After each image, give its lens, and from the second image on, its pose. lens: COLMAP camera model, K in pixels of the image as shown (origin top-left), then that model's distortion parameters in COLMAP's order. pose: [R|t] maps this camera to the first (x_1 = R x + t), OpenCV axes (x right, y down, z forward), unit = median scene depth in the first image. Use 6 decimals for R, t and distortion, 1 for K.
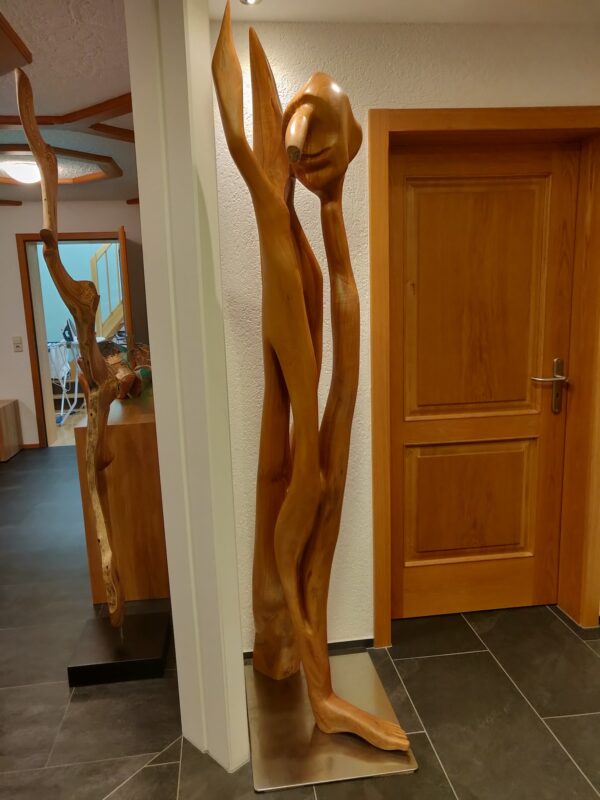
lens RADIAL K [[617.6, 0, 292.9], [0, 617.6, 403.7], [0, 0, 1]] dist [-0.037322, 0.111087]
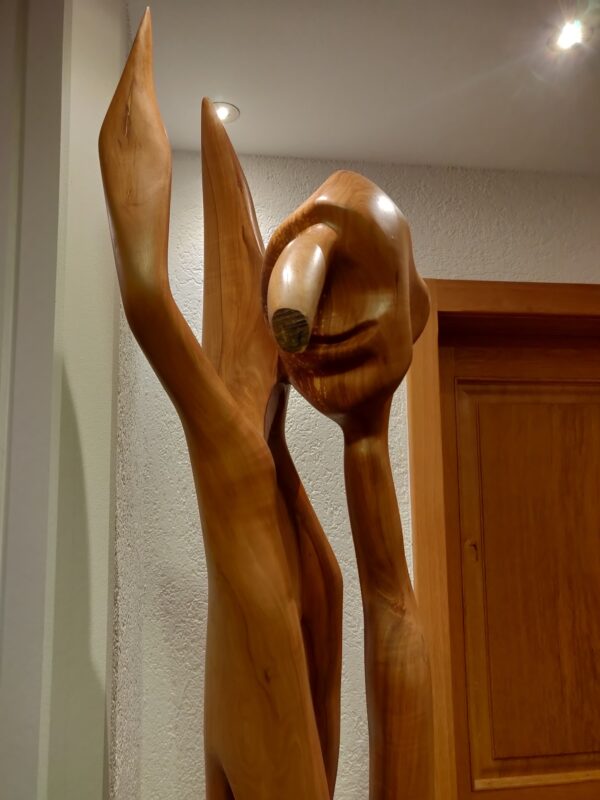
lens RADIAL K [[617.6, 0, 292.9], [0, 617.6, 403.7], [0, 0, 1]] dist [-0.037322, 0.111087]
pose [[0.999539, 0.021301, 0.021650, -0.003169], [-0.014087, 0.956665, -0.290848, -0.217798], [-0.026907, 0.290409, 0.956524, 0.559571]]
